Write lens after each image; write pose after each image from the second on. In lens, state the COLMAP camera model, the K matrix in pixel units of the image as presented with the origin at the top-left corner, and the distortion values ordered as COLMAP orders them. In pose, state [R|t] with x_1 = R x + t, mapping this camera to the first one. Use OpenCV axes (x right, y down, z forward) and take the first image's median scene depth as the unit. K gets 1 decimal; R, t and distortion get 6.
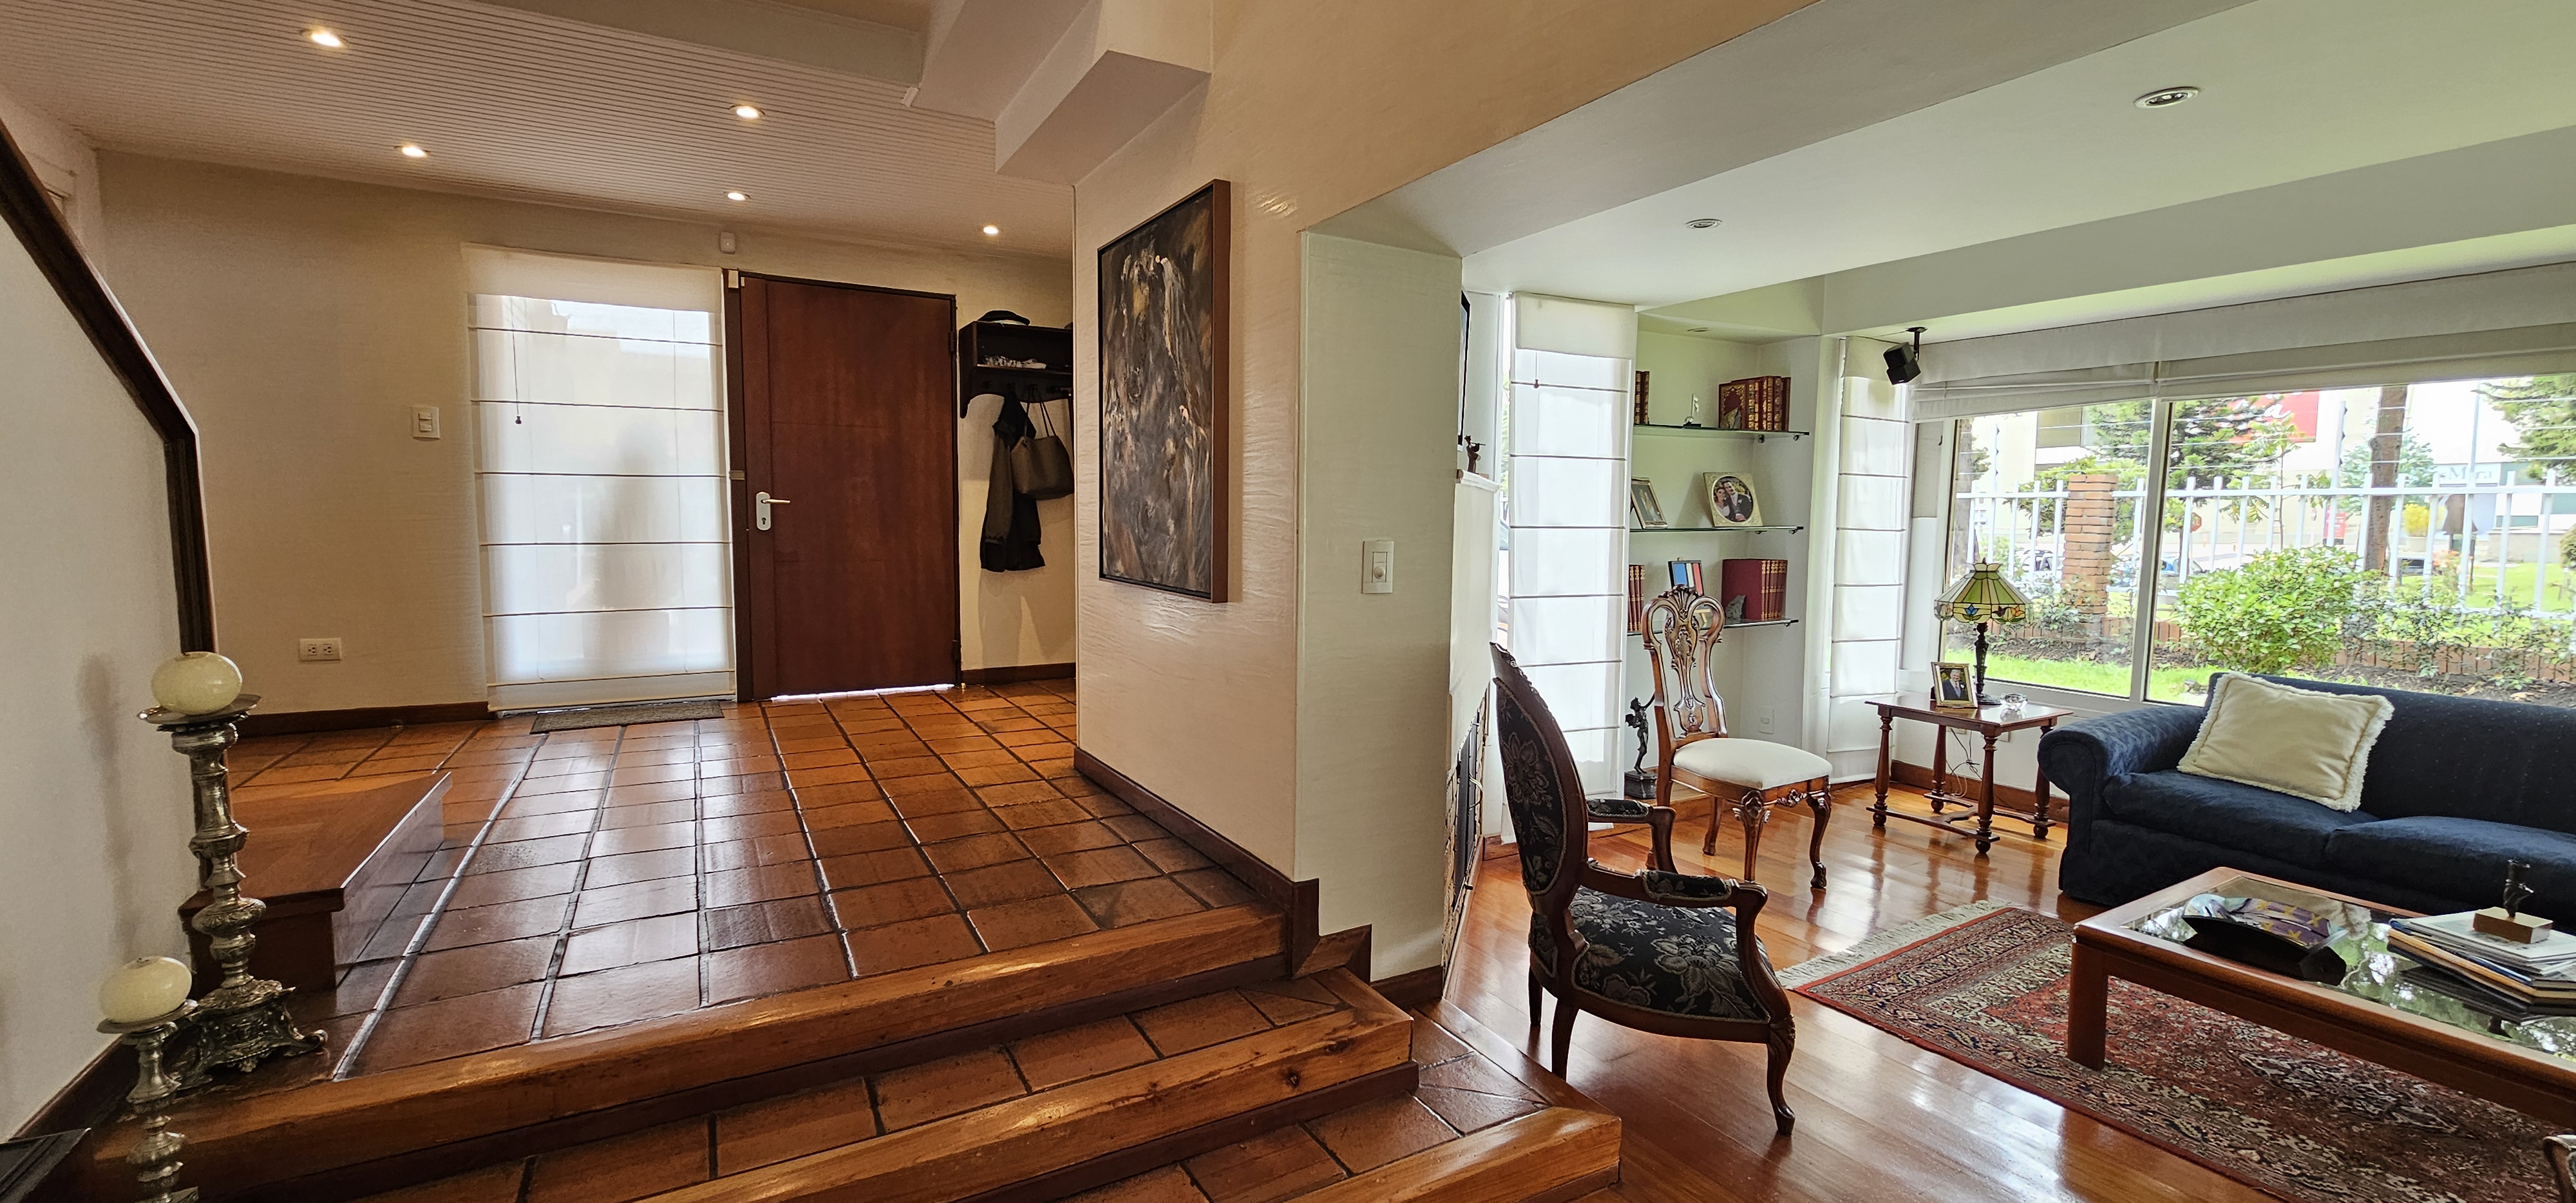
lens RADIAL K [[1050.8, 0, 1281.9], [0, 1050.8, 599.6], [0, 0, 1]] dist [0.001456, -0.000589]
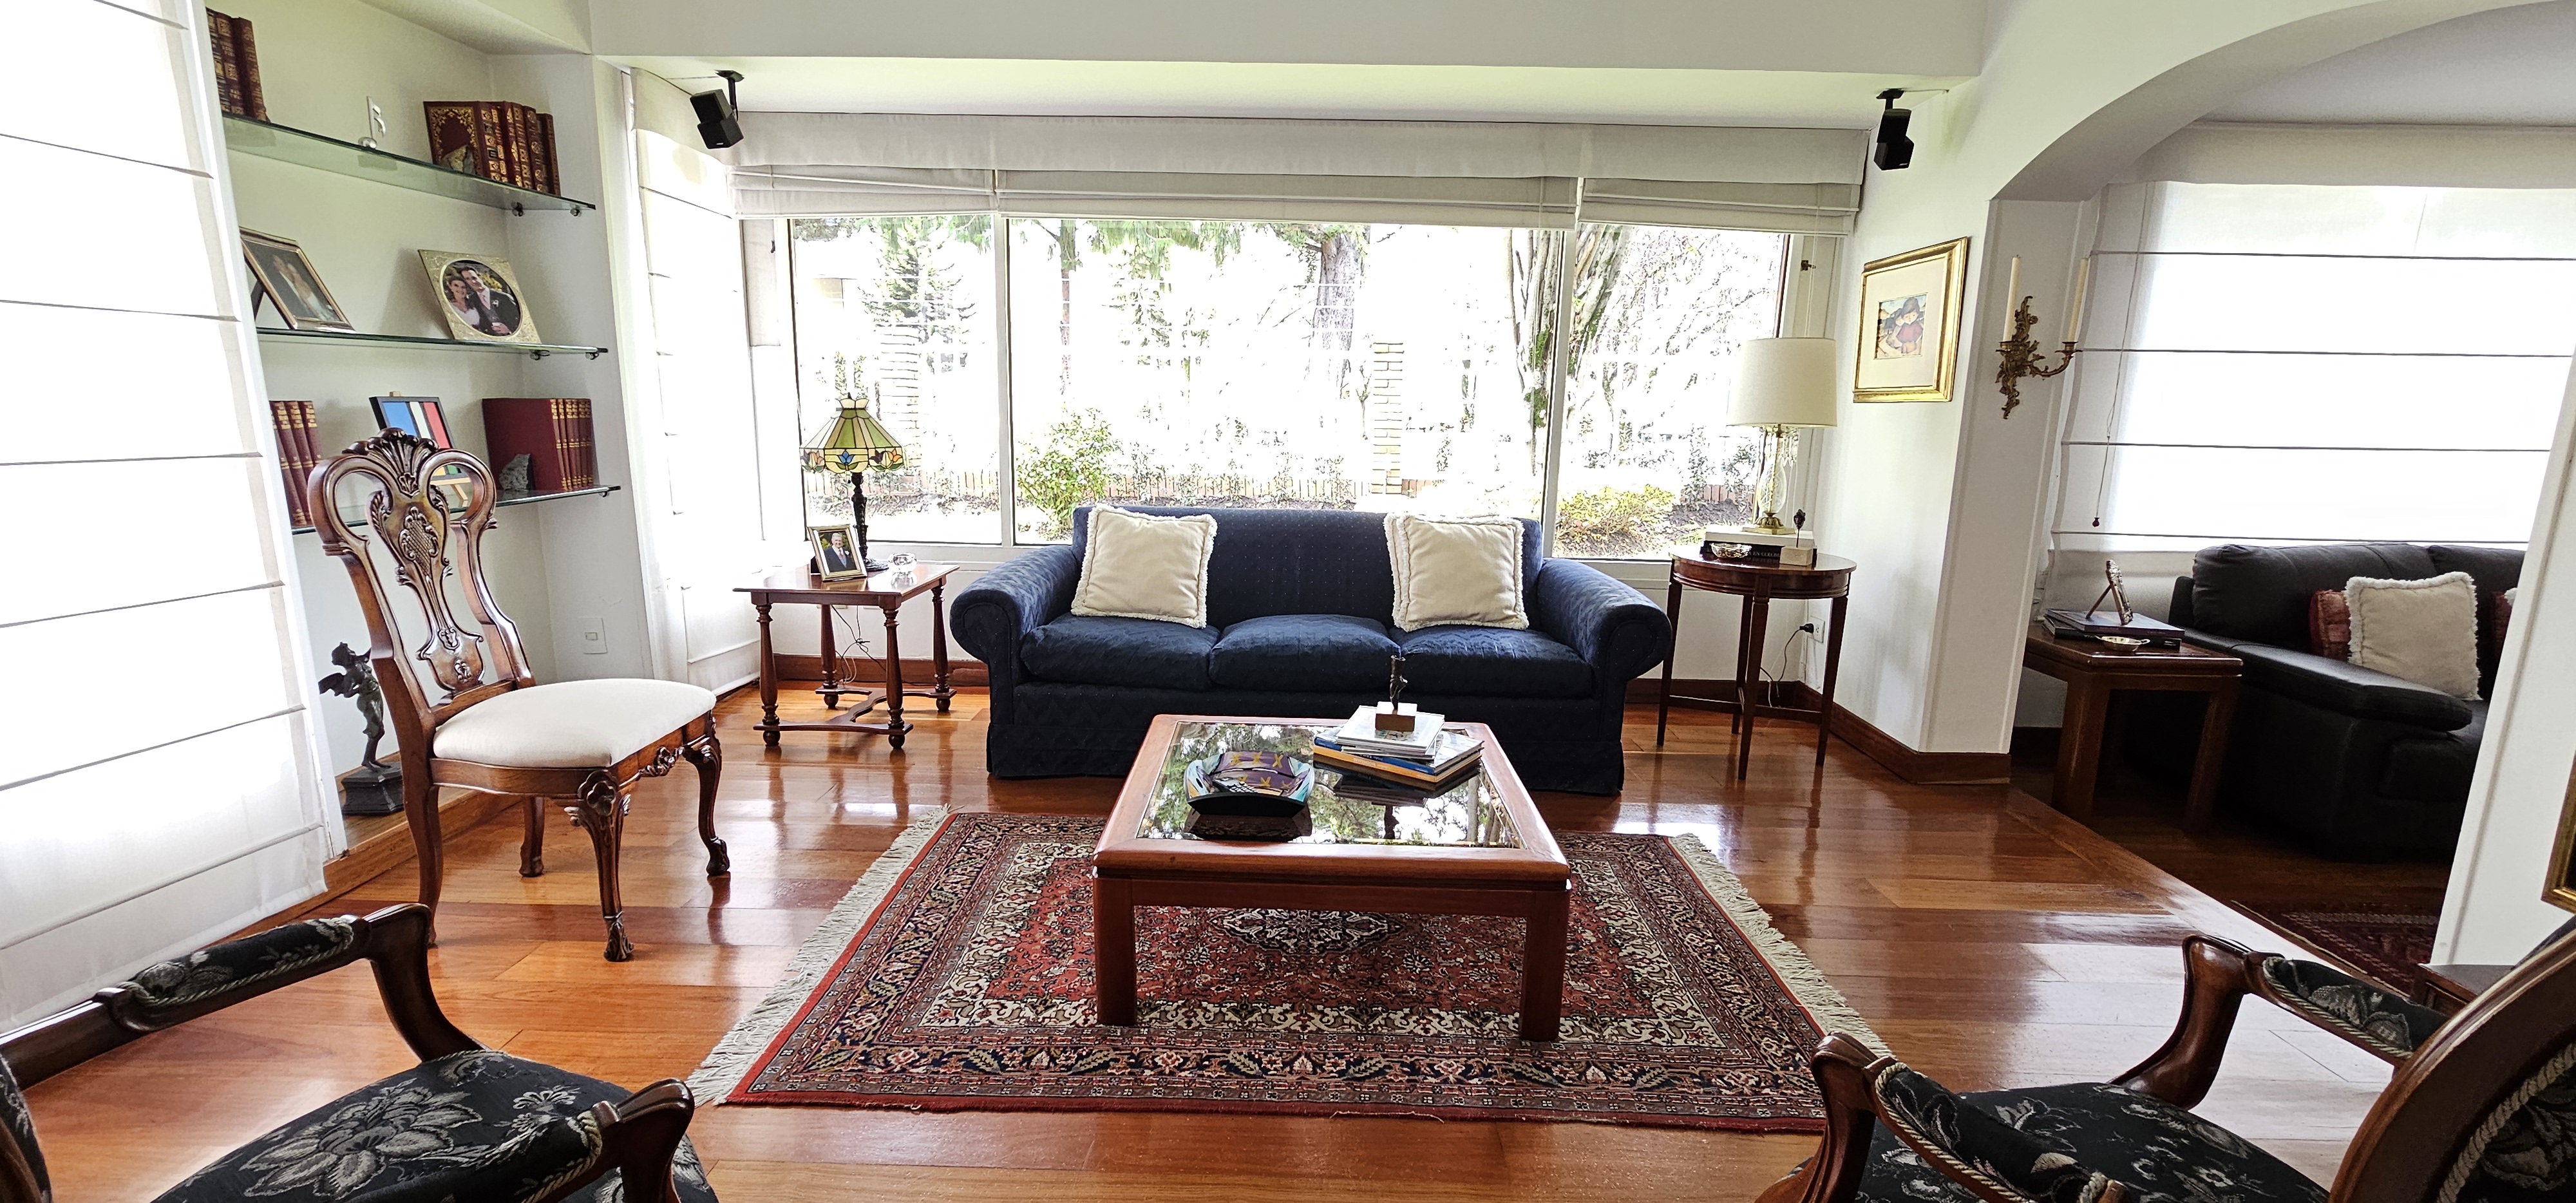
lens RADIAL K [[1050.8, 0, 1278.6], [0, 1050.8, 600.2], [0, 0, 1]] dist [0.001456, -0.000589]
pose [[0.514963, -0.158692, 0.842395, 0.145125], [0.059218, 0.986953, 0.149724, 0.018820], [-0.855164, -0.027218, 0.517642, 0.327894]]
